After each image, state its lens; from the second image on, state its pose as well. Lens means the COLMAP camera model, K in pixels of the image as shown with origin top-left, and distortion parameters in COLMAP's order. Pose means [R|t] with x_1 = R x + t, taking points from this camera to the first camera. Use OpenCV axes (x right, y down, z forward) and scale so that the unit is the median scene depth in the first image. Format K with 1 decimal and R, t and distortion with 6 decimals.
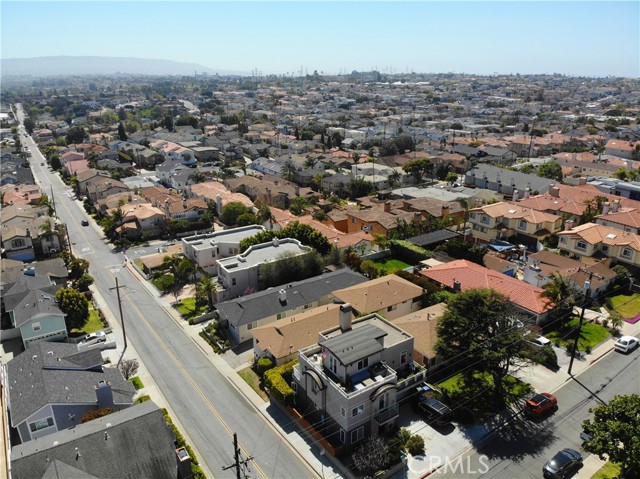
lens RADIAL K [[458.8, 0, 320.0], [0, 458.8, 239.5], [0, 0, 1]] dist [0.131858, -0.259795]
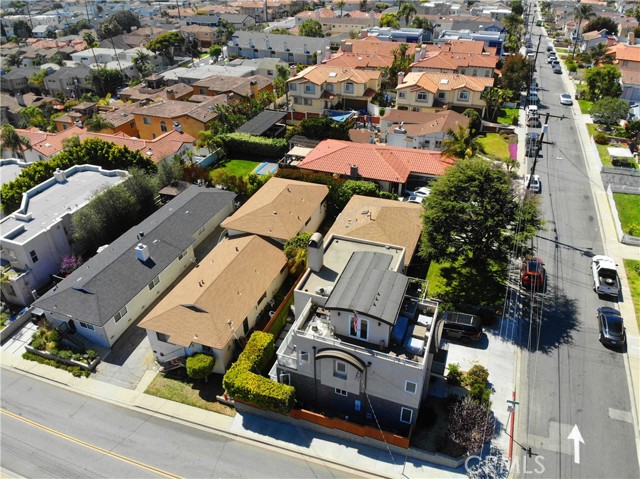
lens RADIAL K [[455.3, 0, 319.3], [0, 455.3, 249.1], [0, 0, 1]] dist [0.126157, -0.245213]
pose [[0.812723, -0.330792, 0.479644, -0.139263], [0.201794, 0.932066, 0.300885, -0.019733], [-0.546590, -0.147746, 0.824263, 0.244982]]
